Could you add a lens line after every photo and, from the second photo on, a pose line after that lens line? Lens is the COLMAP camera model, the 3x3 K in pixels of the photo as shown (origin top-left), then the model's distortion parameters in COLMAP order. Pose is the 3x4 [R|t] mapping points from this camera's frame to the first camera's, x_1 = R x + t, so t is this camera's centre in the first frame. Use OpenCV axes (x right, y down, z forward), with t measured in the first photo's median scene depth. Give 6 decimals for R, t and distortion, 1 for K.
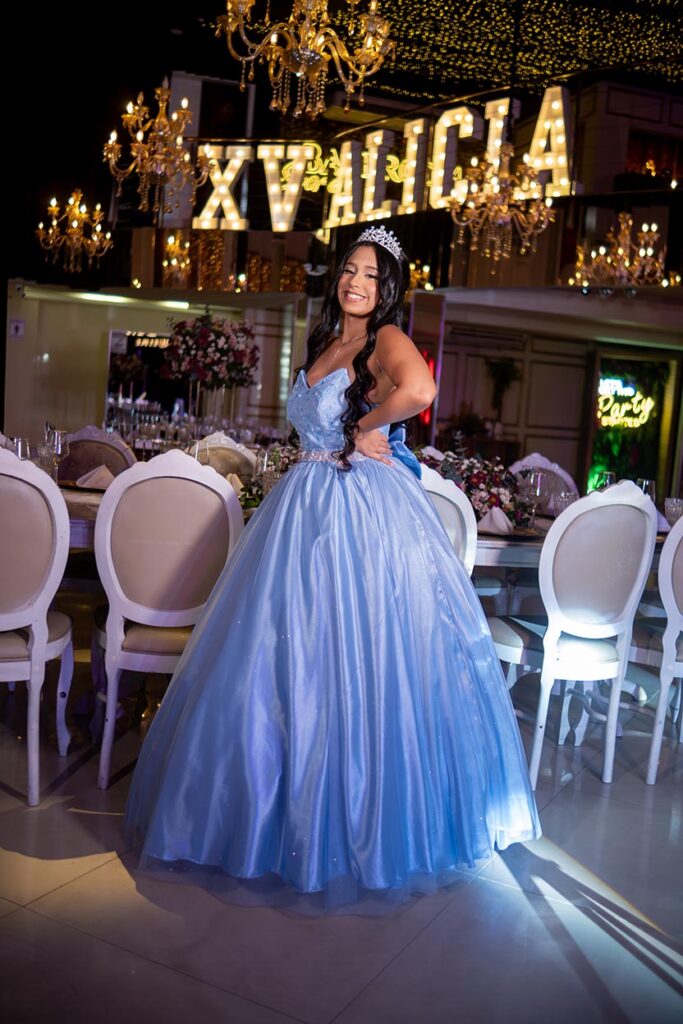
lens RADIAL K [[1038.9, 0, 335.9], [0, 1038.9, 510.8], [0, 0, 1]] dist [-0.132456, 0.279868]
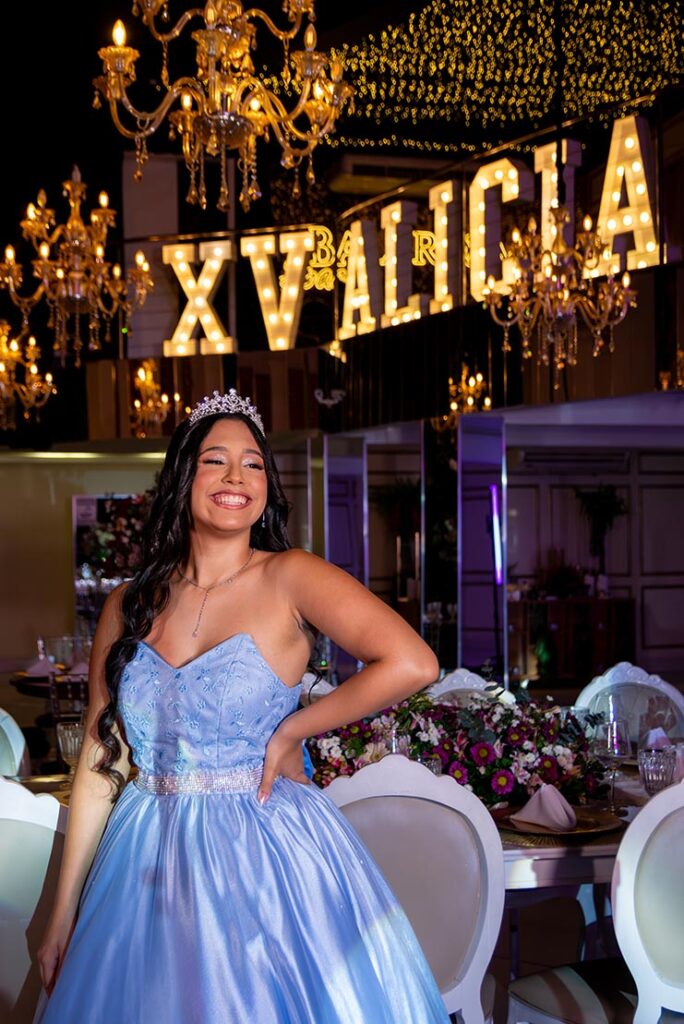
lens RADIAL K [[1292.4, 0, 342.6], [0, 1292.4, 560.0], [0, 0, 1]] dist [0.000154, 0.269642]
pose [[0.993866, -0.087136, -0.068093, 0.044333], [0.081280, 0.993103, -0.084501, -0.038657], [0.074987, 0.078449, 0.994094, 0.087185]]
